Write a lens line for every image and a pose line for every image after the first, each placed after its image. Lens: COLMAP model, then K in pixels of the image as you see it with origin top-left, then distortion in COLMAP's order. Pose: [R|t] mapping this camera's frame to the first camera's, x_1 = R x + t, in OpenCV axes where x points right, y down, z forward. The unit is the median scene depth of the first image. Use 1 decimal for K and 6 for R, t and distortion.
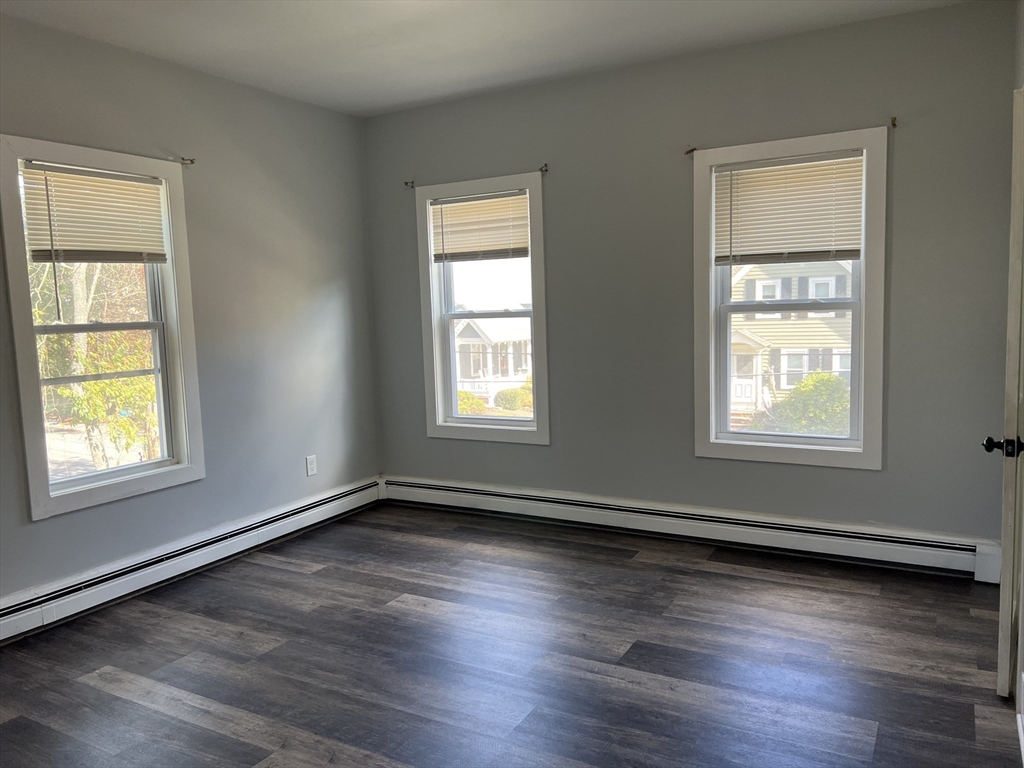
lens RADIAL K [[777.9, 0, 507.9], [0, 777.9, 380.7], [0, 0, 1]] dist [0.096114, -0.118890]
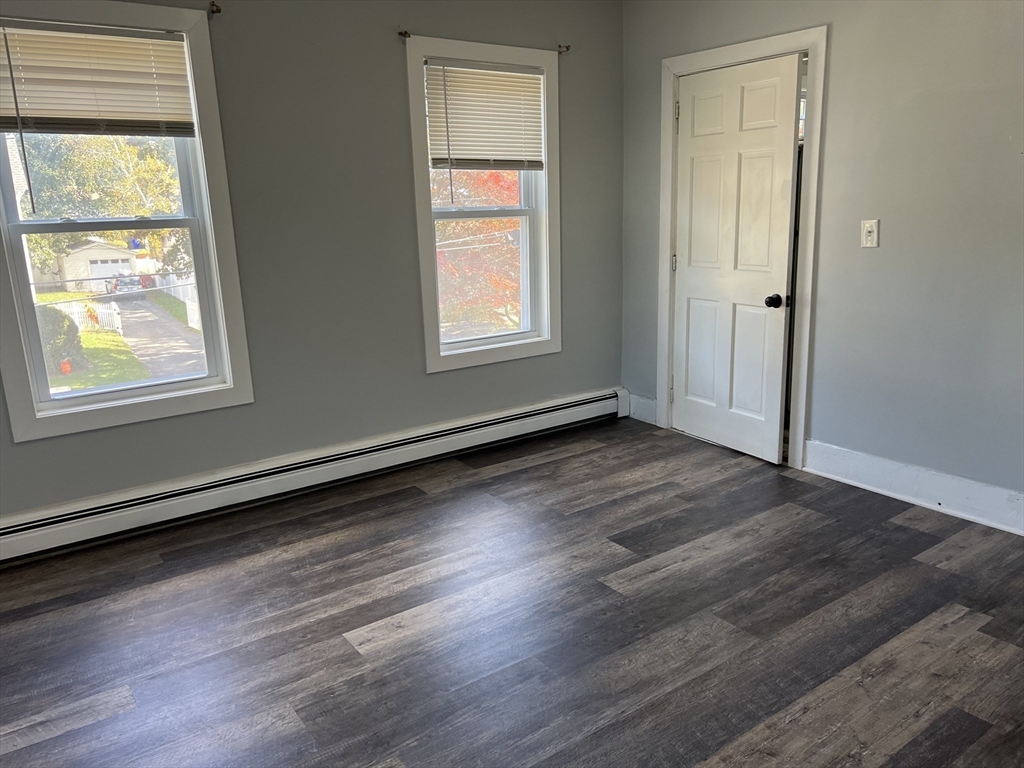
lens RADIAL K [[777.9, 0, 507.9], [0, 777.9, 380.7], [0, 0, 1]] dist [0.096114, -0.118890]
pose [[0.407424, -0.182716, 0.894774, -0.602907], [0.103787, 0.982697, 0.153412, -0.031605], [-0.907322, 0.030362, 0.419338, 0.542960]]
